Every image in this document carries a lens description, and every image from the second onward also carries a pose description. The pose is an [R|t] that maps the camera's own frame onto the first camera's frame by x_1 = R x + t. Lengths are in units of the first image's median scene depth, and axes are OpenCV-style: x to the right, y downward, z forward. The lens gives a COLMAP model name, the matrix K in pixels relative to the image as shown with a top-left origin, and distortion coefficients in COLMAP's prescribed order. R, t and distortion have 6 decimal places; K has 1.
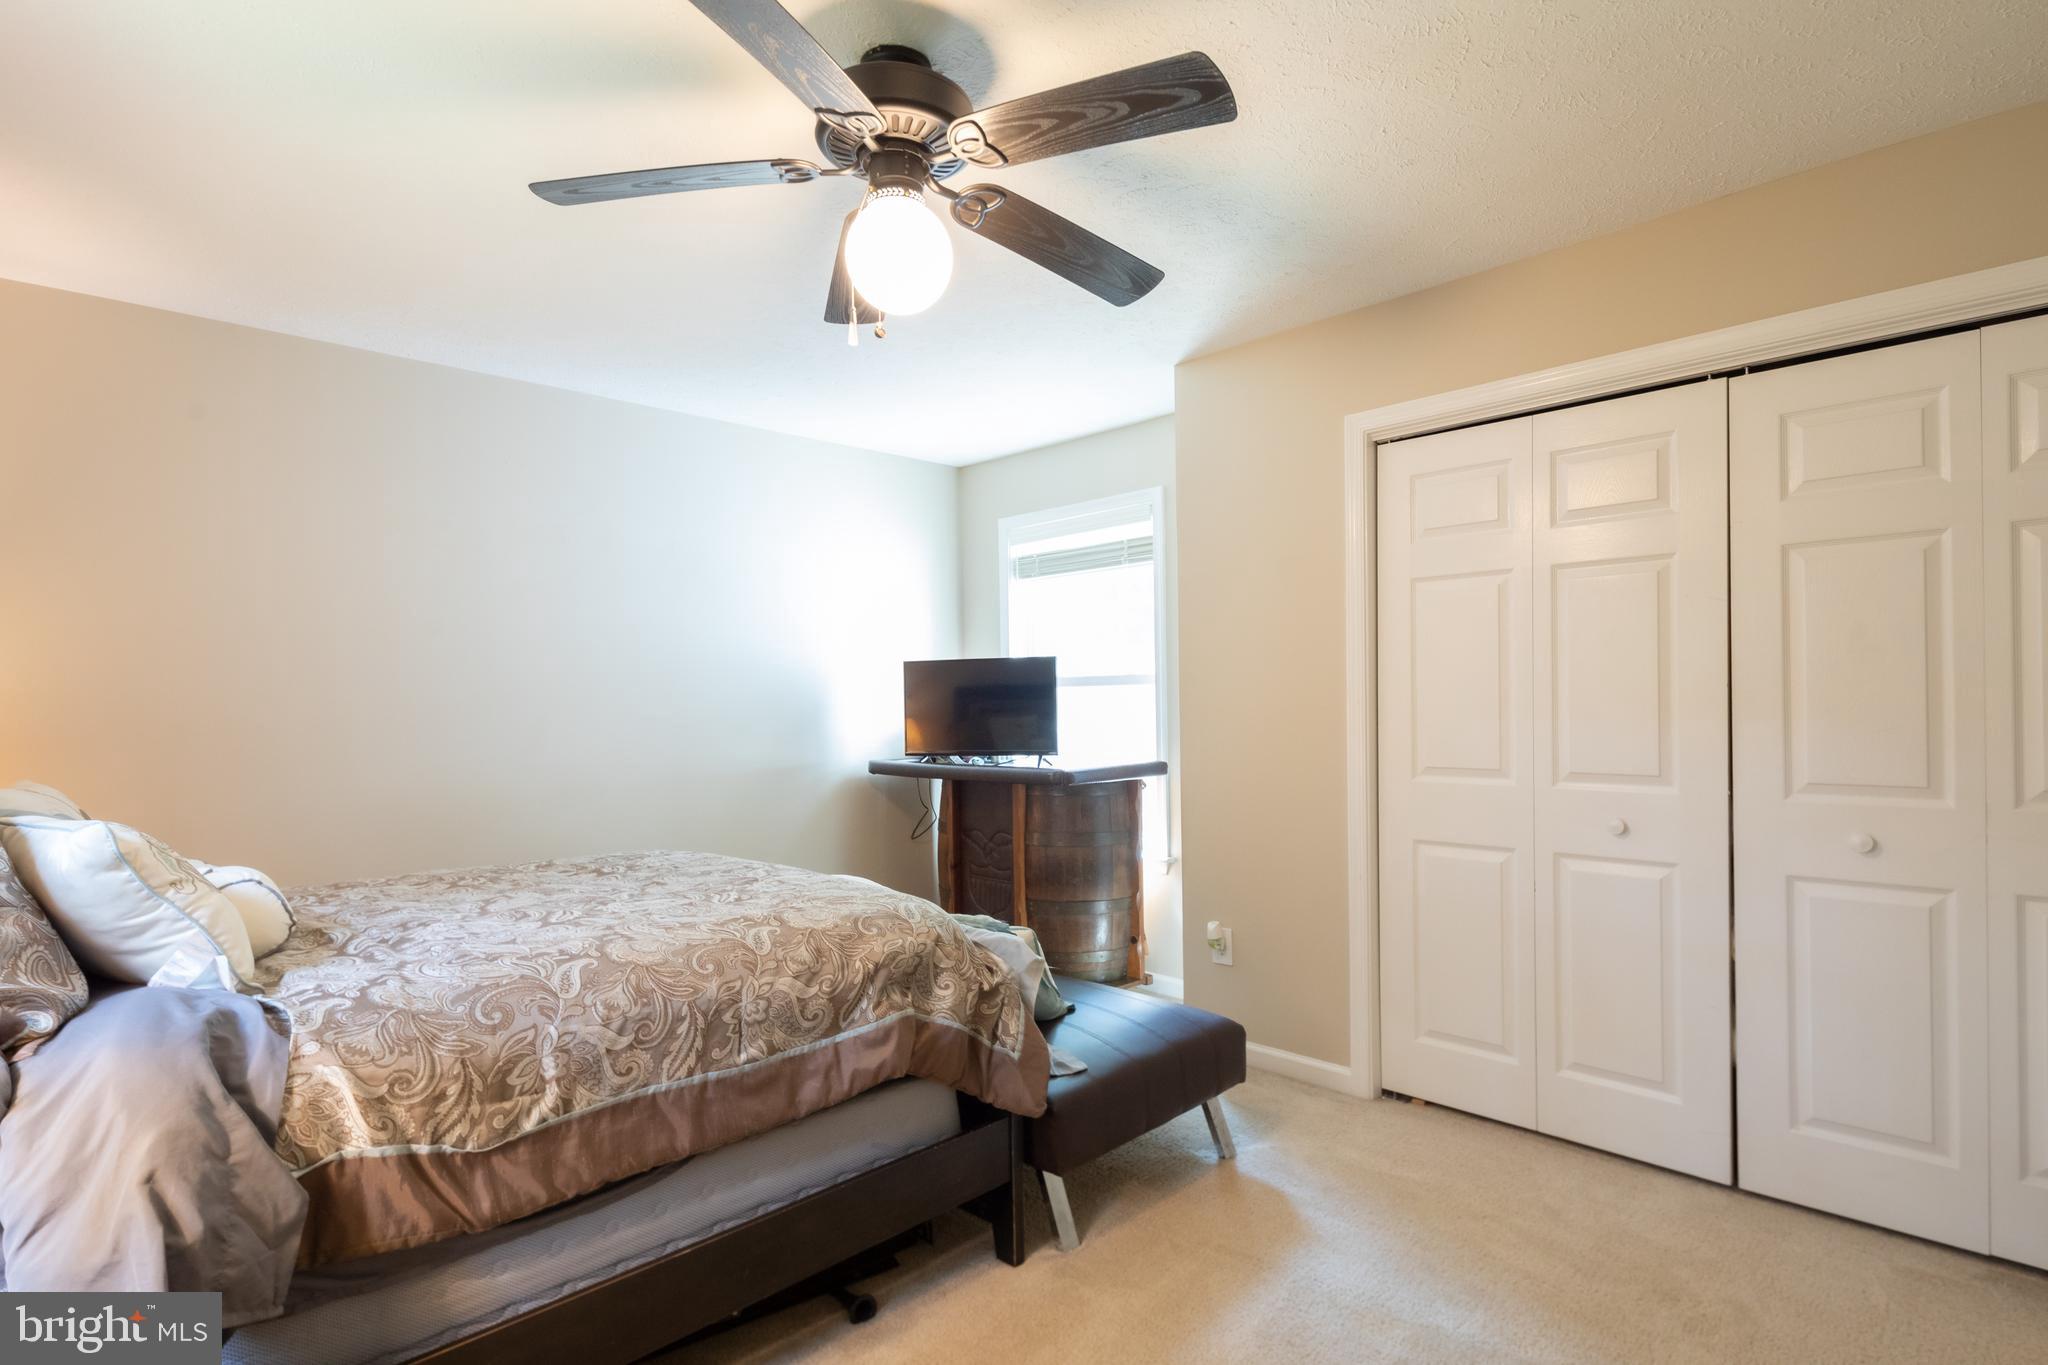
lens RADIAL K [[1016.6, 0, 1021.7], [0, 1016.6, 692.2], [0, 0, 1]] dist [0.004870, -0.004658]
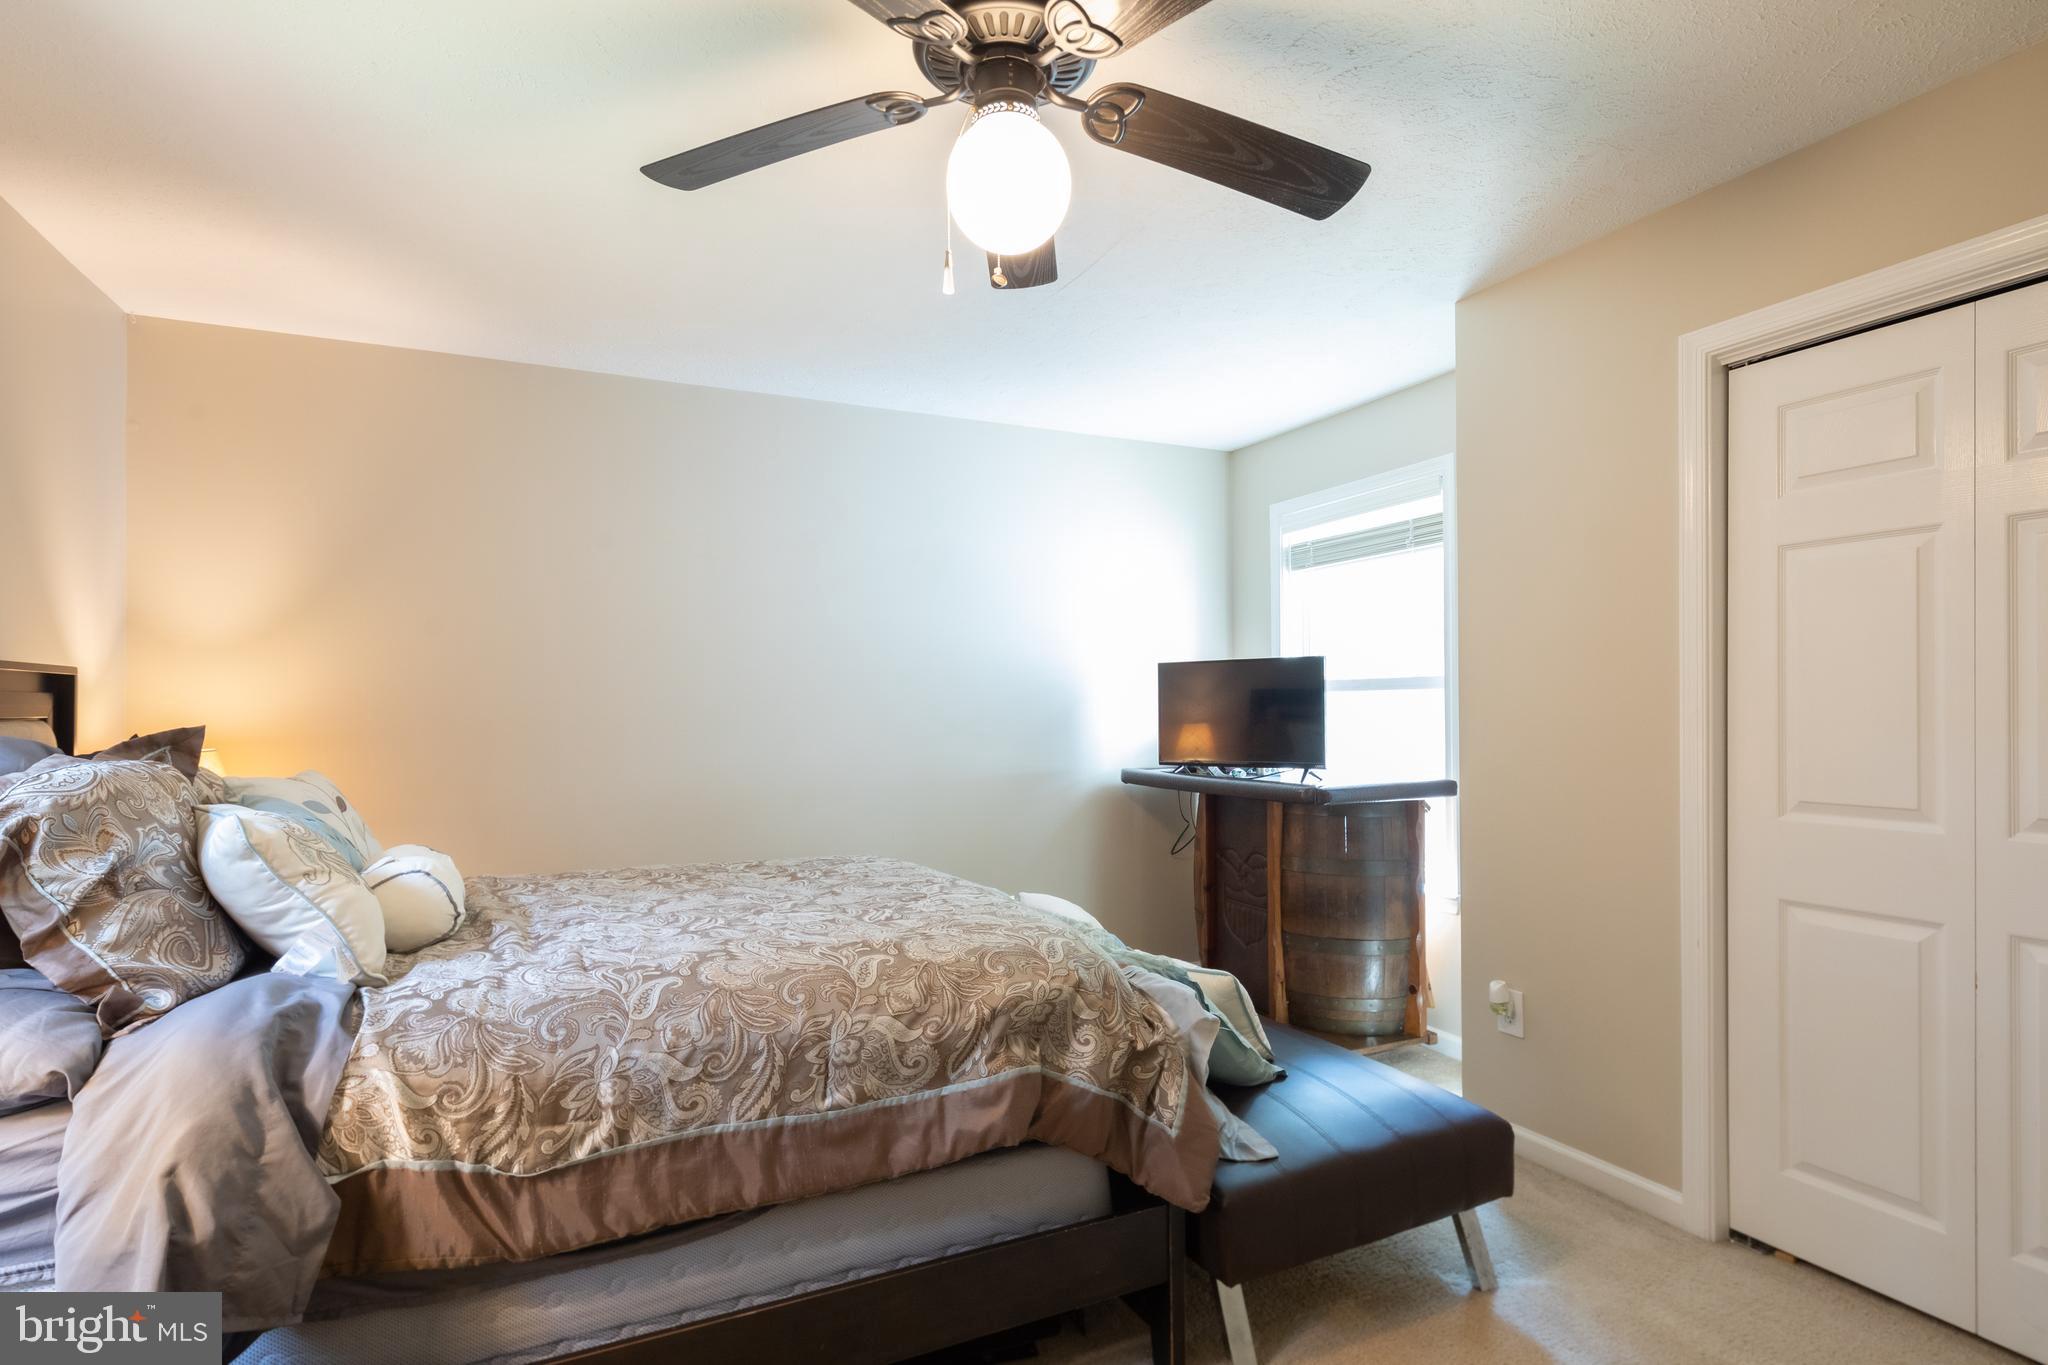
lens RADIAL K [[1016.6, 0, 1024.3], [0, 1016.6, 694.8], [0, 0, 1]] dist [0.004870, -0.004658]
pose [[0.945423, 0.004148, -0.325819, 0.173475], [-0.004666, 0.999989, -0.000810, -0.000275], [0.325812, 0.002287, 0.945432, 0.200465]]
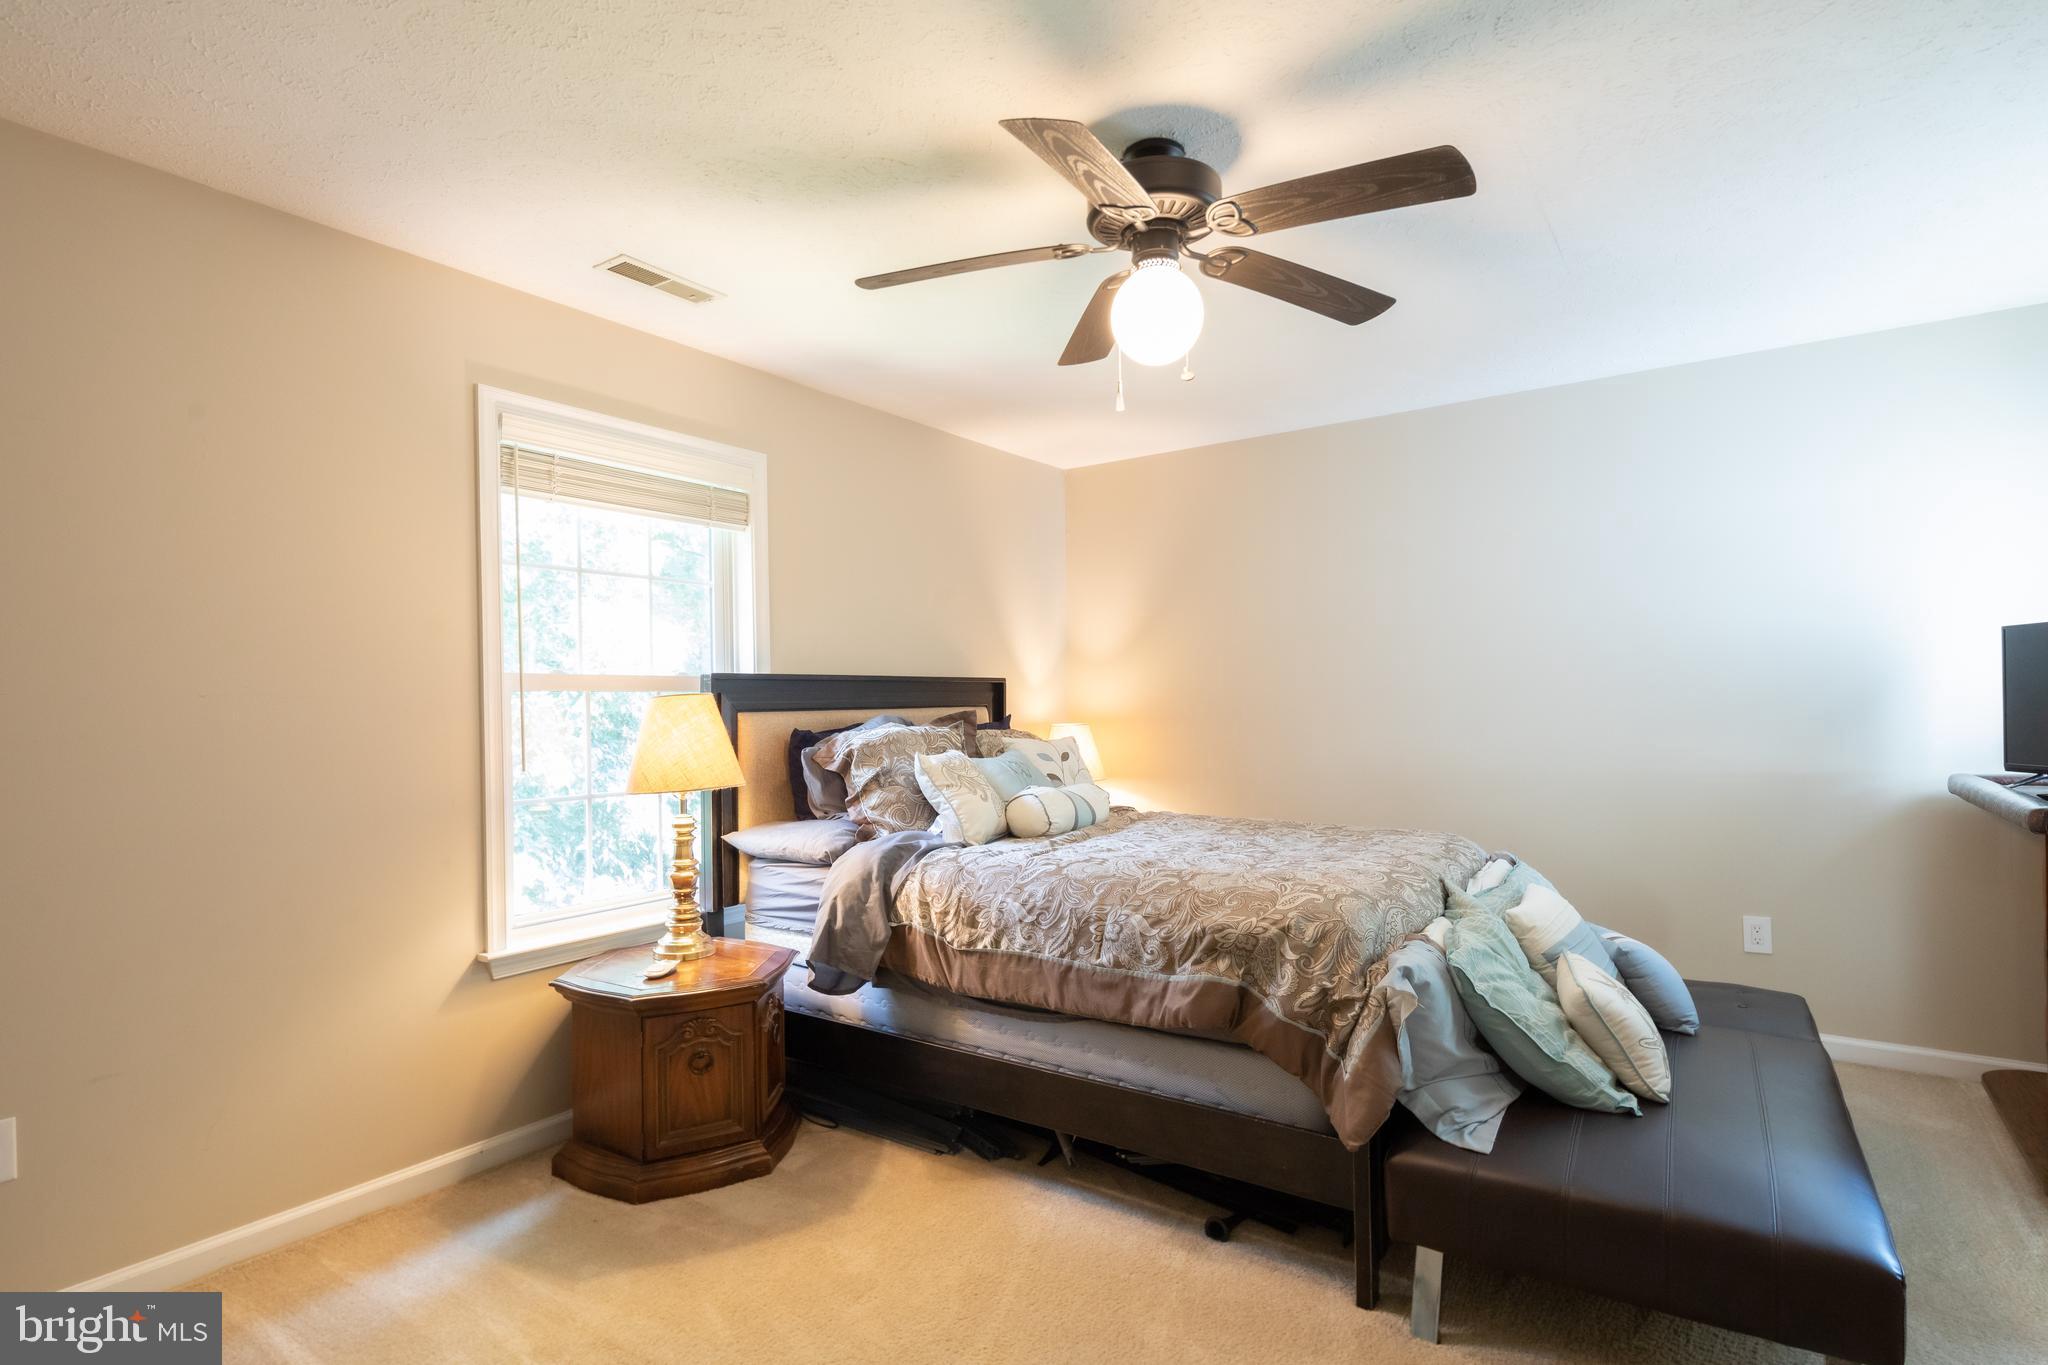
lens RADIAL K [[1016.6, 0, 1018.8], [0, 1016.6, 689.4], [0, 0, 1]] dist [0.004870, -0.004658]
pose [[0.179902, -0.002273, -0.983682, 1.001959], [0.018982, 0.999819, 0.001162, -0.006396], [0.983501, -0.018882, 0.179913, 0.632870]]
